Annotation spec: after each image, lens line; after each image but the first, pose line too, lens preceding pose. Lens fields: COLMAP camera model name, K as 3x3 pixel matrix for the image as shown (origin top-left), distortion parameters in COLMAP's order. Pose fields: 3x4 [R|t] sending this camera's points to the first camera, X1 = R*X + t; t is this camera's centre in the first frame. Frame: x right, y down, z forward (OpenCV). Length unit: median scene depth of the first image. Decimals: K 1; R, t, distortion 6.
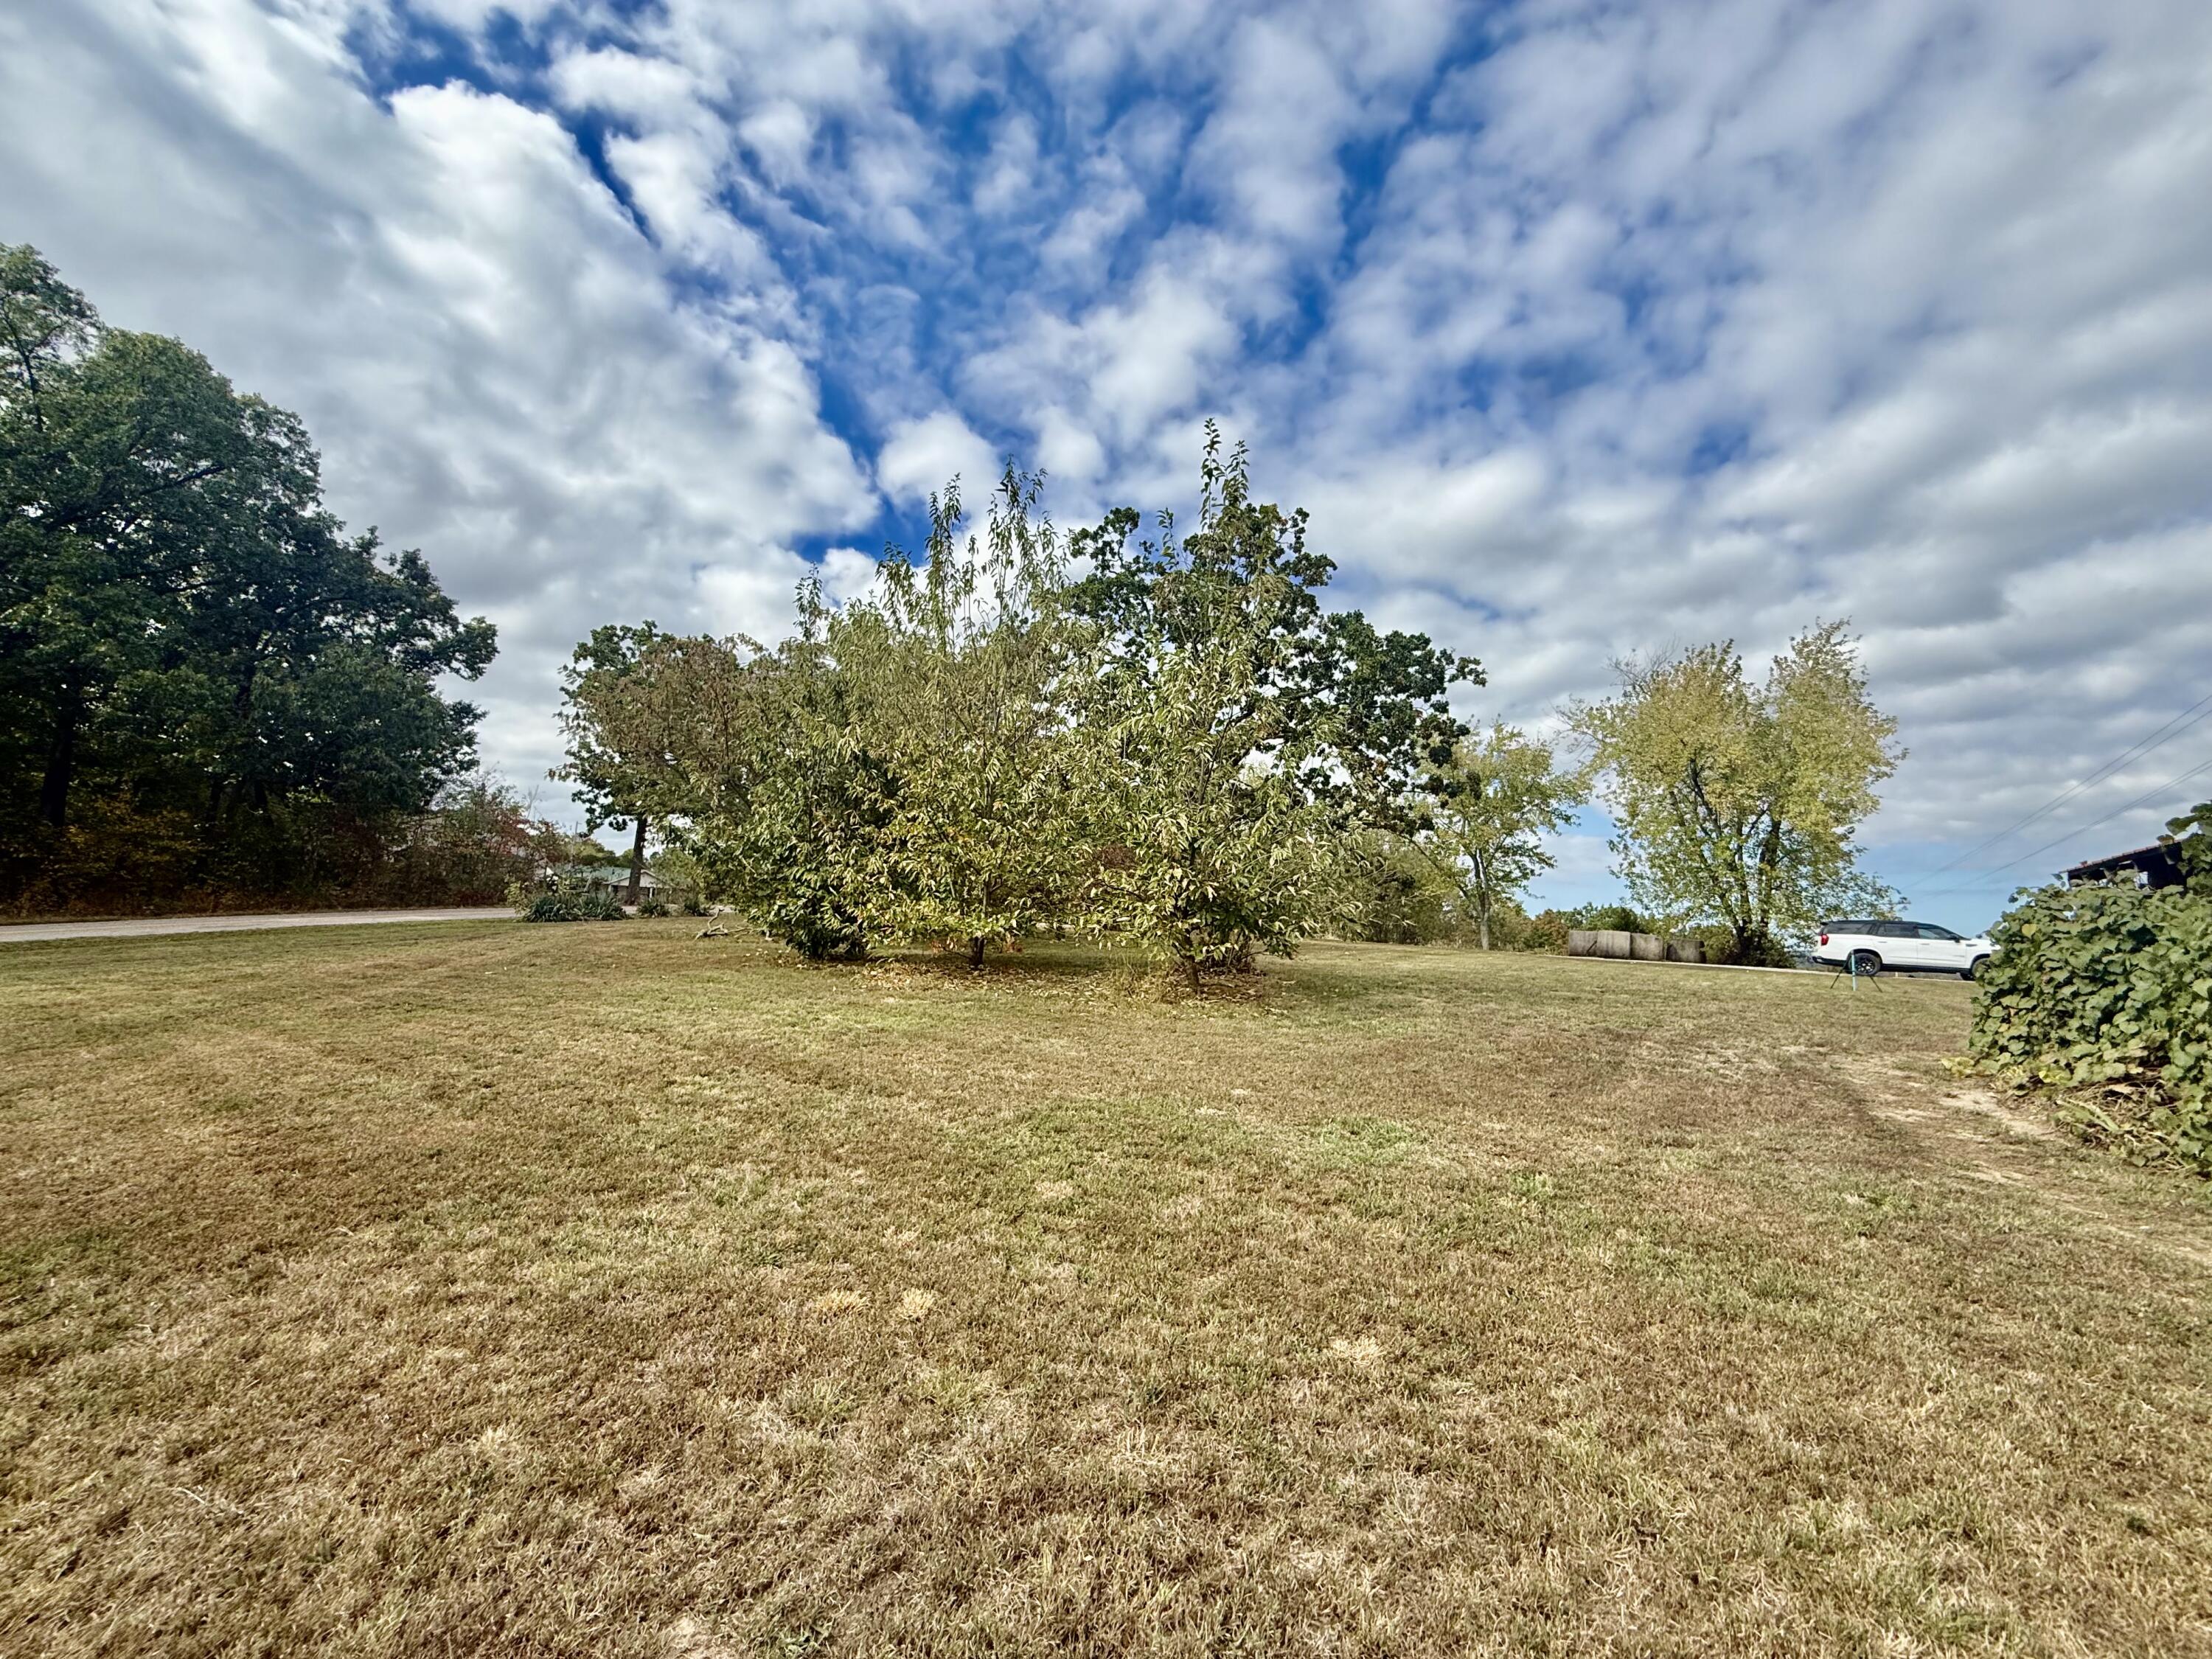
lens RADIAL K [[882.5, 0, 1109.7], [0, 882.5, 834.8], [0, 0, 1]] dist [0.003631, -0.001197]
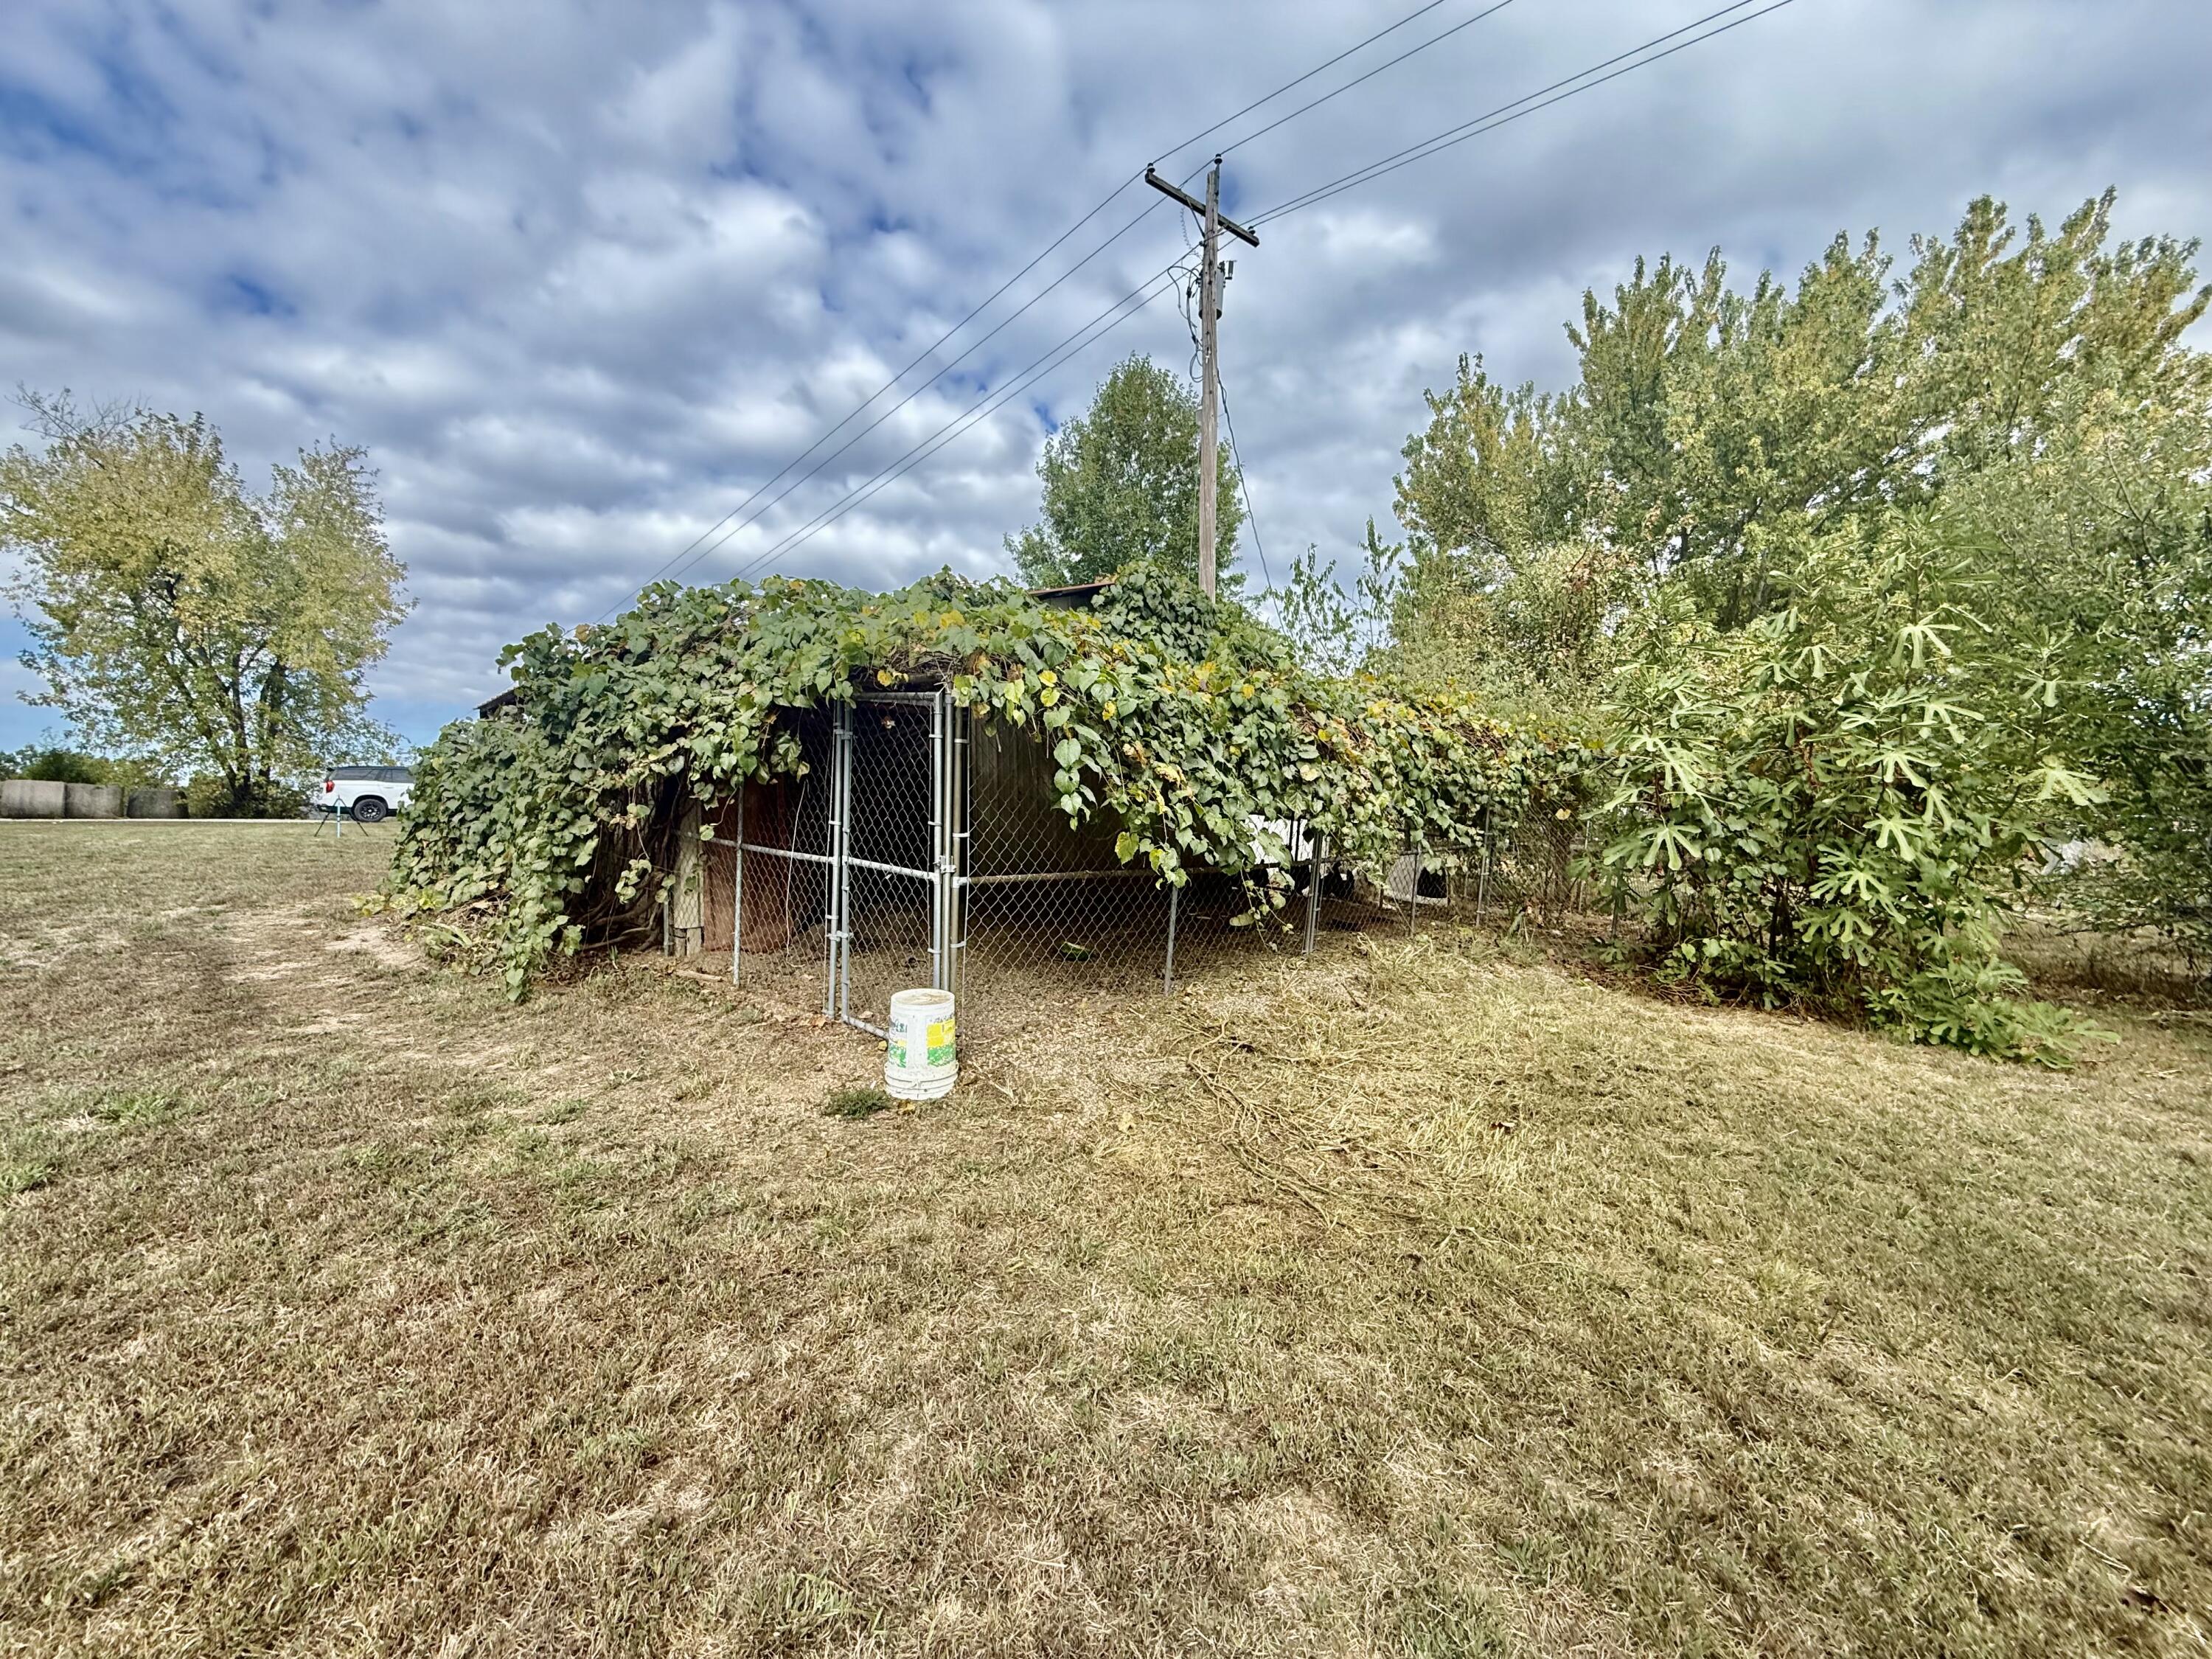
lens RADIAL K [[882.5, 0, 1108.1], [0, 882.5, 819.1], [0, 0, 1]] dist [0.003631, -0.001197]
pose [[0.182332, -0.051740, 0.981875, 0.168012], [-0.098167, 0.992667, 0.070538, 0.023662], [-0.978324, -0.109249, 0.175916, 0.057130]]
